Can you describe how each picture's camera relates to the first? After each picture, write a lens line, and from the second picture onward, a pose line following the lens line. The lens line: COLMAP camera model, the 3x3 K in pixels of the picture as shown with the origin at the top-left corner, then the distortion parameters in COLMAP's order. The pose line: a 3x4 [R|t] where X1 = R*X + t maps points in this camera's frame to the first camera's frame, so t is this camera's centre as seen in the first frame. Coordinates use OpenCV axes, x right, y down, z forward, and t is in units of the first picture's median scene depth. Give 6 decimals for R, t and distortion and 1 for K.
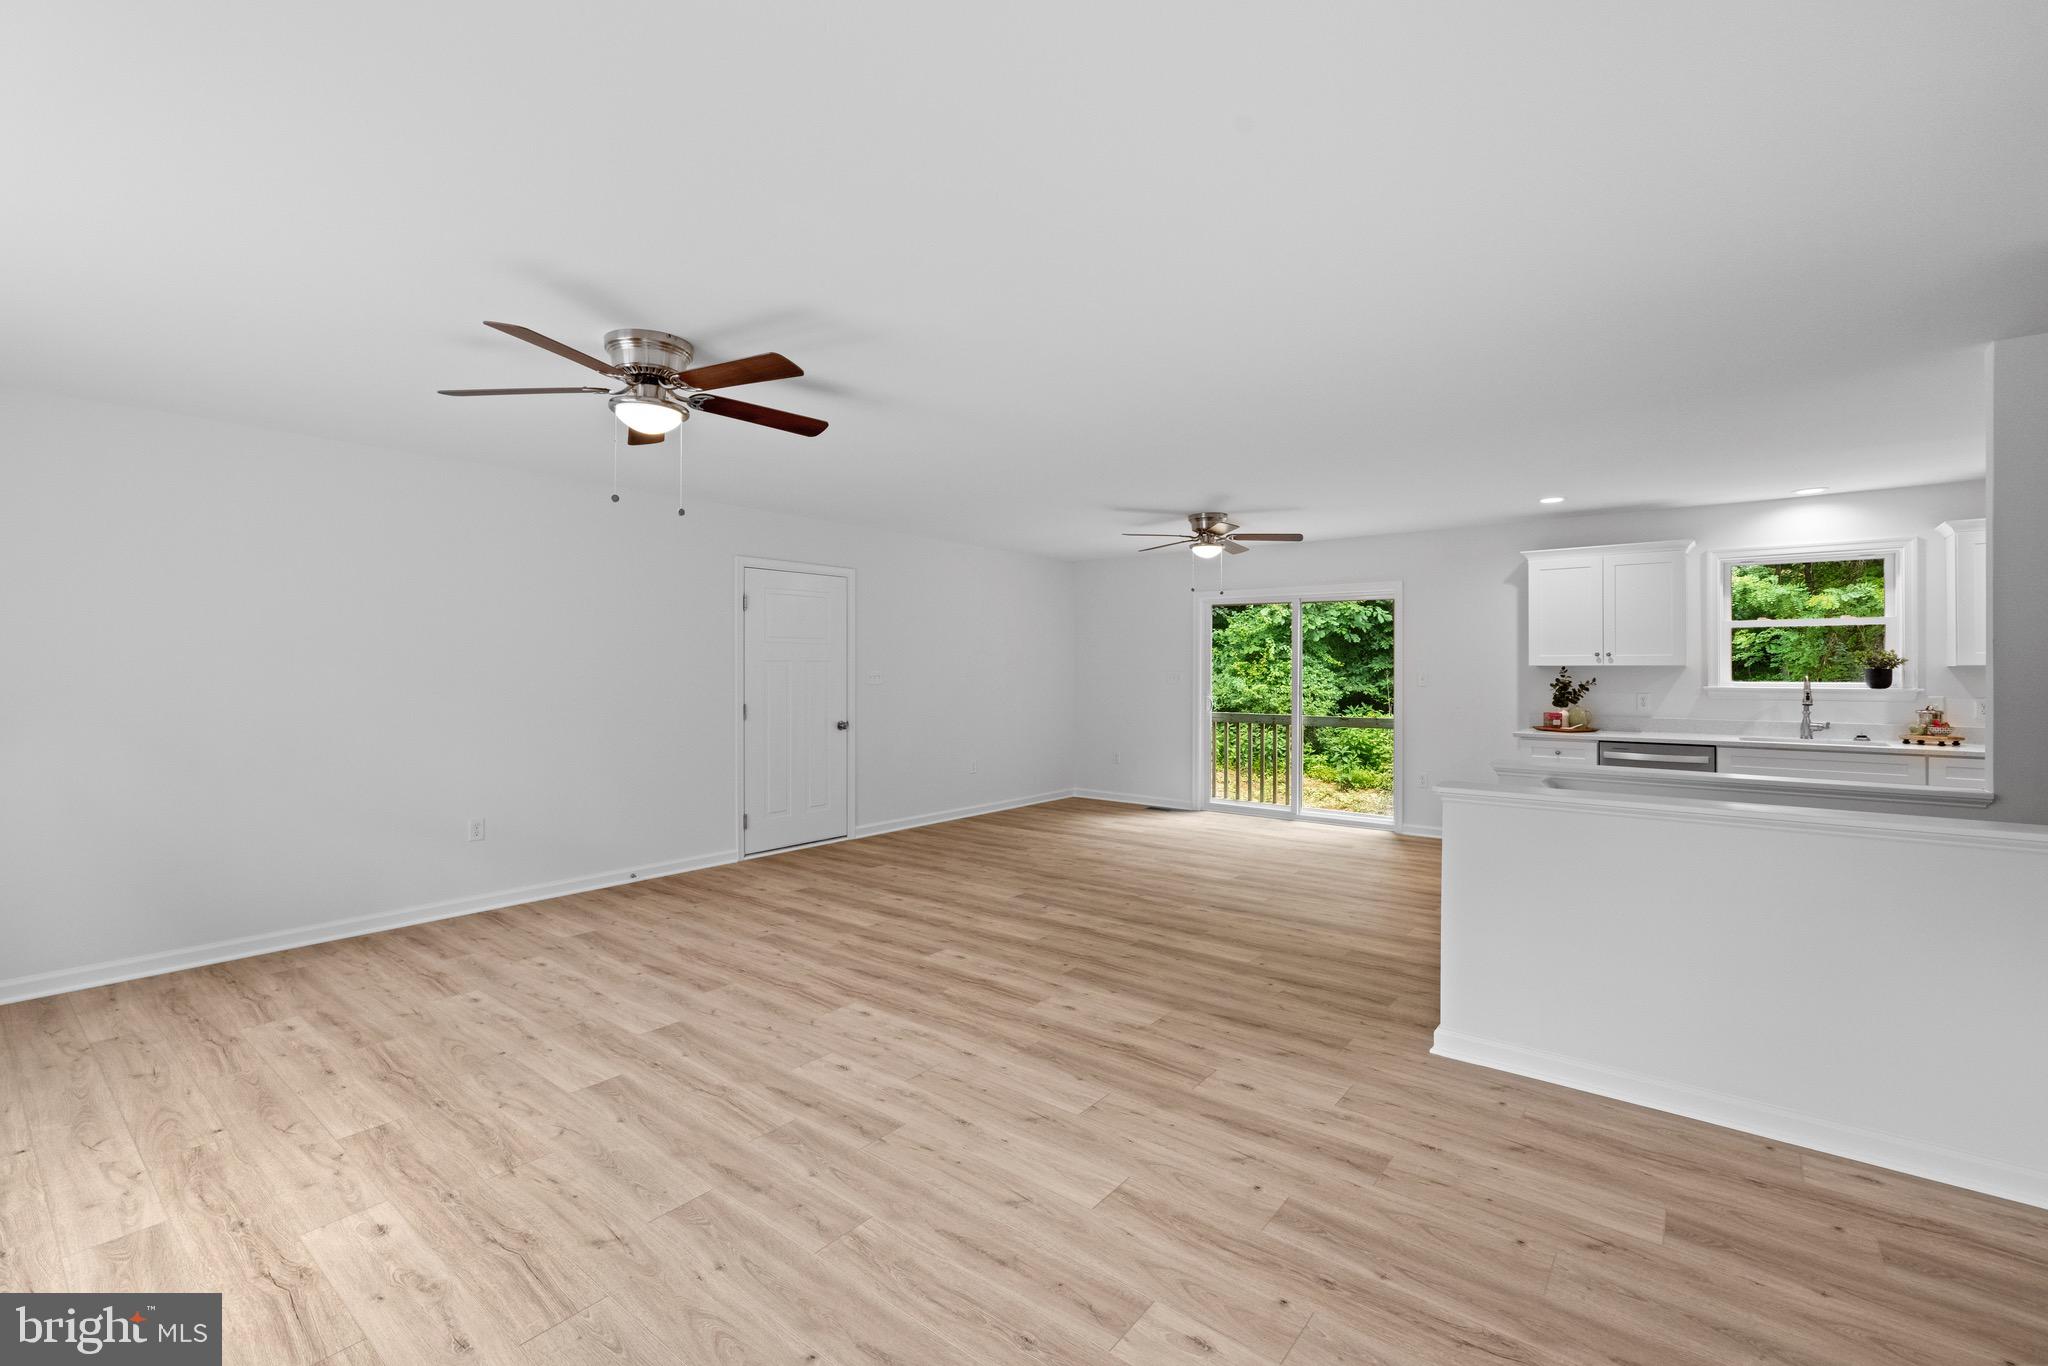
lens RADIAL K [[865.5, 0, 1044.0], [0, 865.5, 666.8], [0, 0, 1]] dist [0.000041, -0.000129]
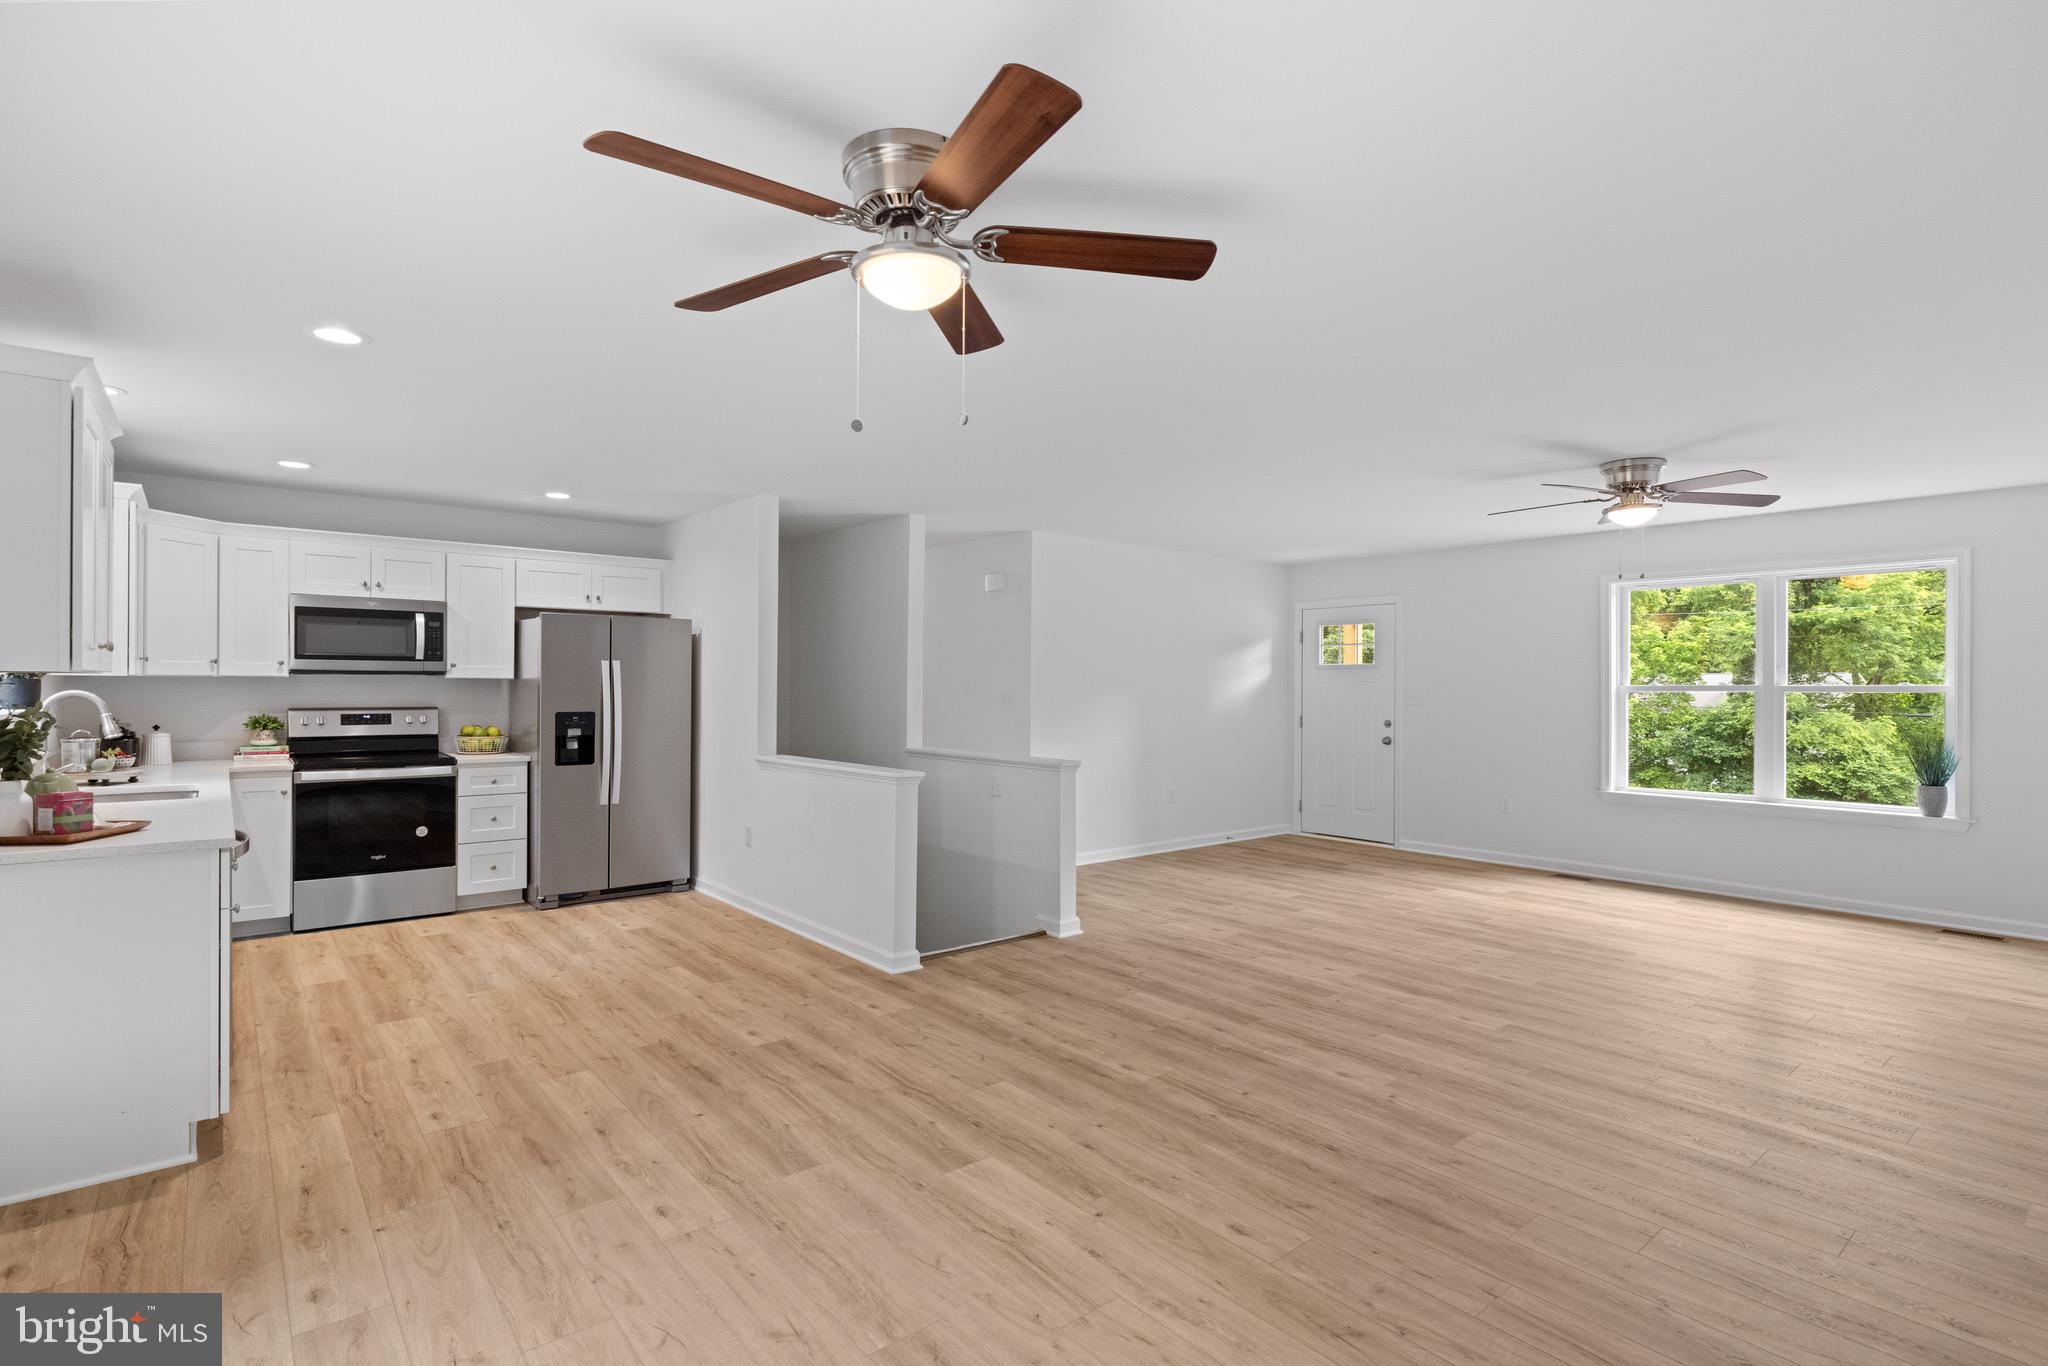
lens RADIAL K [[992.1, 0, 1015.0], [0, 992.1, 679.6], [0, 0, 1]] dist [-0.002909, -0.000606]
pose [[-0.973037, -0.006159, 0.230565, 0.129775], [-0.008495, 0.999922, -0.009144, 0.004836], [-0.230491, -0.010856, -0.973014, 2.294722]]
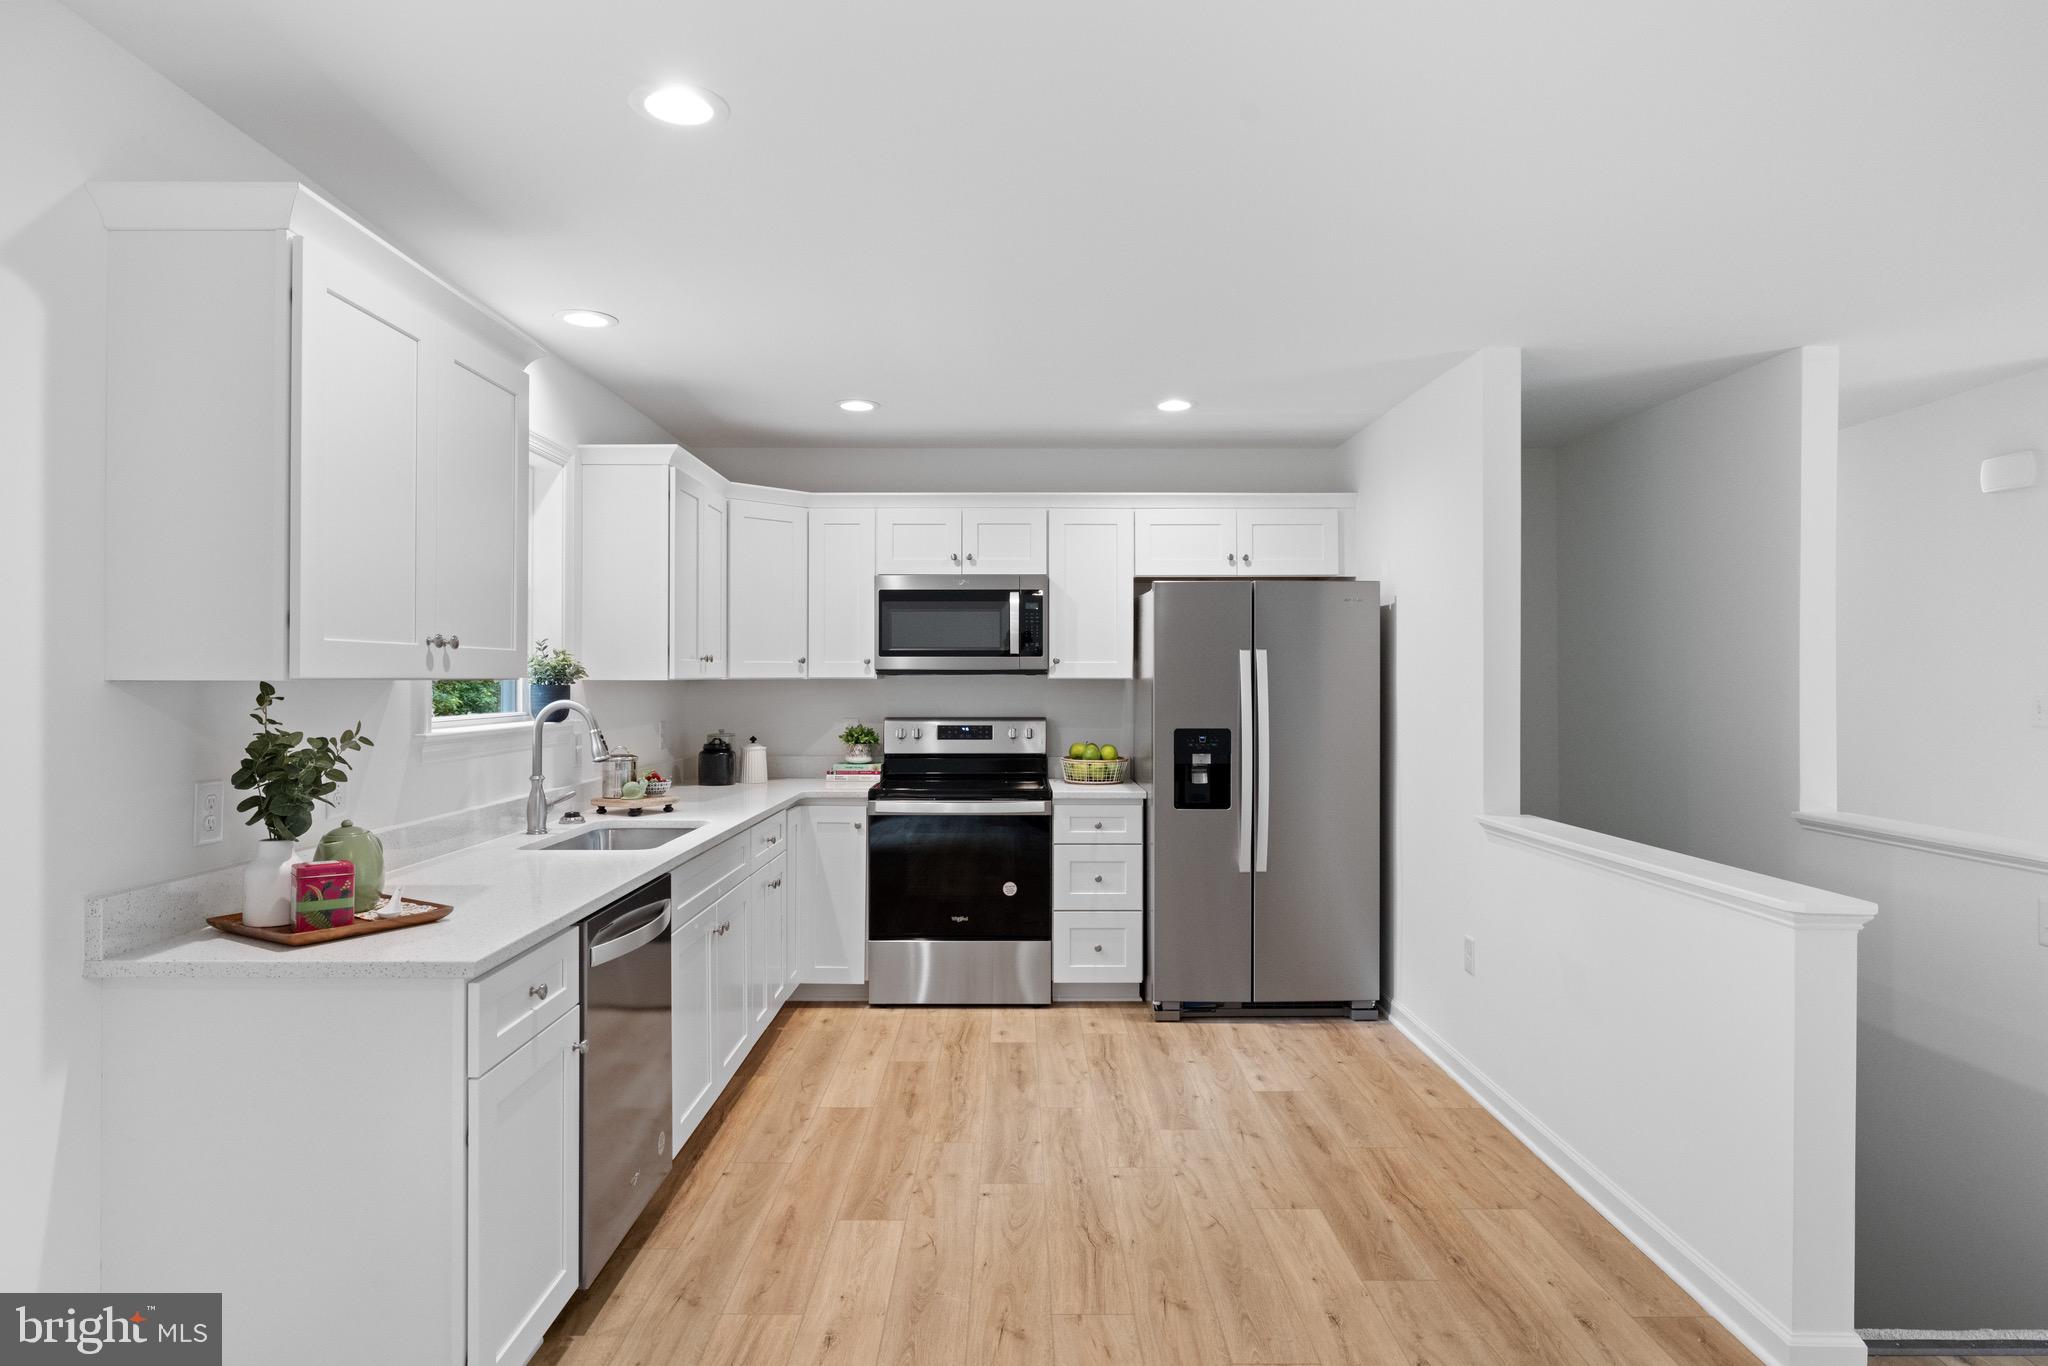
lens RADIAL K [[1146.7, 0, 1025.2], [0, 1146.7, 677.2], [0, 0, 1]] dist [0.004277, -0.001443]
pose [[-0.611936, -0.001821, 0.790905, 0.340274], [-0.004771, 0.999988, -0.001389, -0.004725], [-0.790893, -0.004623, -0.611937, 1.786692]]
